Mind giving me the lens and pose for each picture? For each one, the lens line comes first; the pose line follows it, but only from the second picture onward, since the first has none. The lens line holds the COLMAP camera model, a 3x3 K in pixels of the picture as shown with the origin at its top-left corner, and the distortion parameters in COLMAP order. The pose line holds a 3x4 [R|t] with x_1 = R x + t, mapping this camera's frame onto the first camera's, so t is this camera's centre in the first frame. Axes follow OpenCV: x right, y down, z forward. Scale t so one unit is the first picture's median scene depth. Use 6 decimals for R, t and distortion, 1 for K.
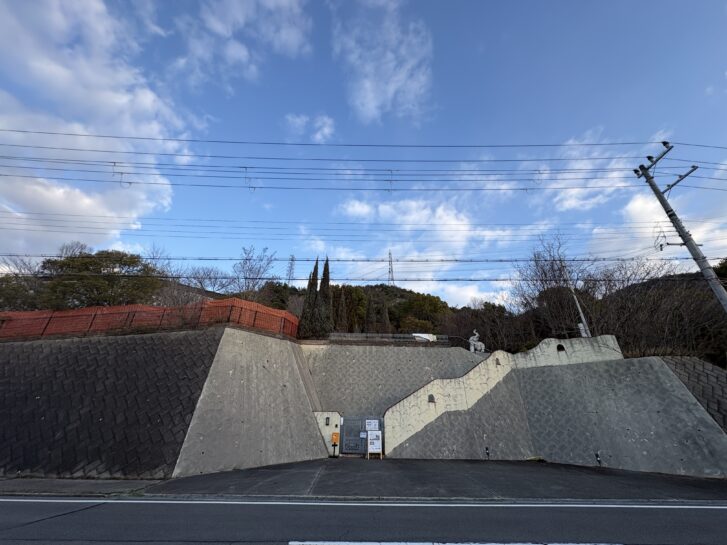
lens RADIAL K [[289.5, 0, 363.5], [0, 289.5, 272.5], [0, 0, 1]] dist [-0.002566, -0.000097]
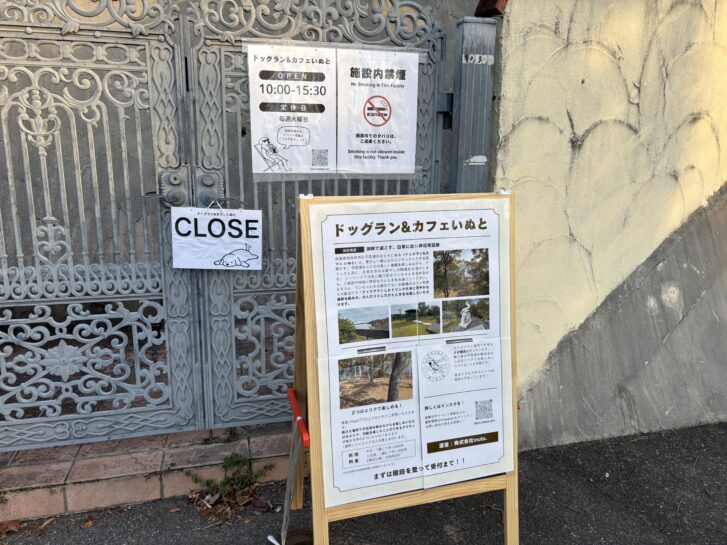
lens RADIAL K [[548.8, 0, 363.5], [0, 548.8, 272.5], [0, 0, 1]] dist [0.010572, 0.001416]
pose [[0.967538, -0.057935, 0.245996, 0.000434], [-0.116261, 0.762226, 0.636785, 0.467167], [-0.224397, -0.644713, 0.730747, 0.867139]]
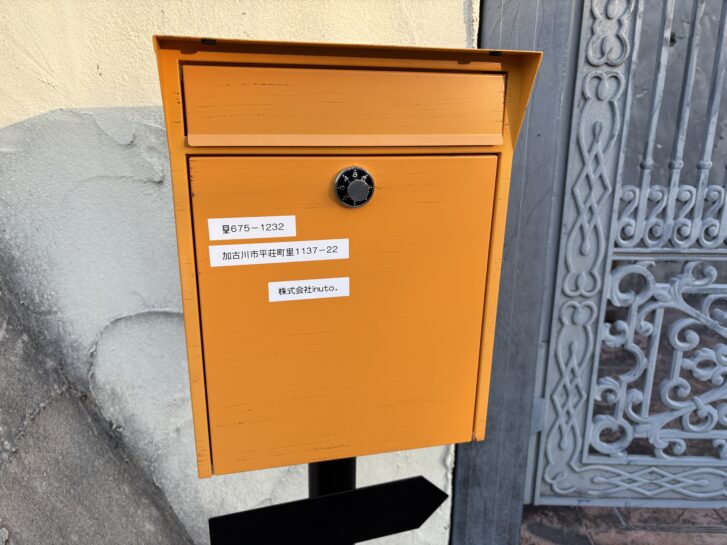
lens RADIAL K [[550.5, 0, 363.5], [0, 550.5, 272.5], [0, 0, 1]] dist [-0.004087, 0.004335]
pose [[0.999726, -0.002309, -0.023294, -0.089943], [0.017706, 0.725499, 0.687996, 0.516352], [0.015312, -0.688220, 0.725341, 0.921374]]
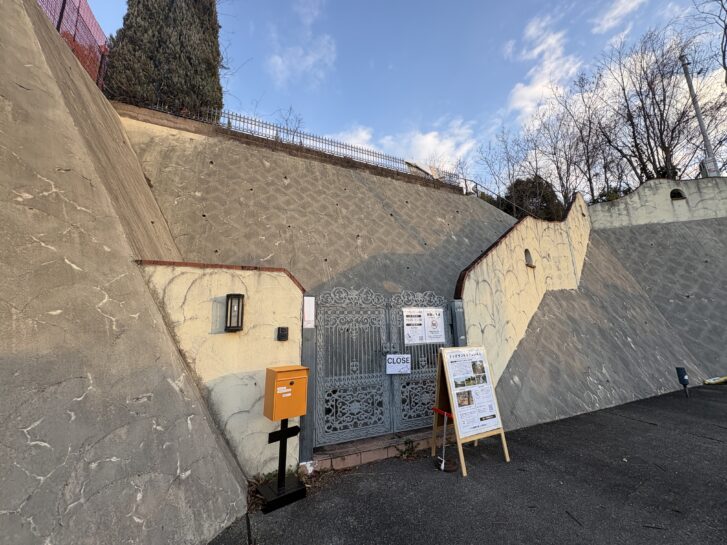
lens RADIAL K [[289.5, 0, 363.5], [0, 289.5, 272.5], [0, 0, 1]] dist [-0.002566, -0.000097]
pose [[0.912251, 0.046531, 0.406981, -0.123988], [-0.159190, 0.955706, 0.247558, 0.425687], [-0.377435, -0.290623, 0.879250, 0.804137]]
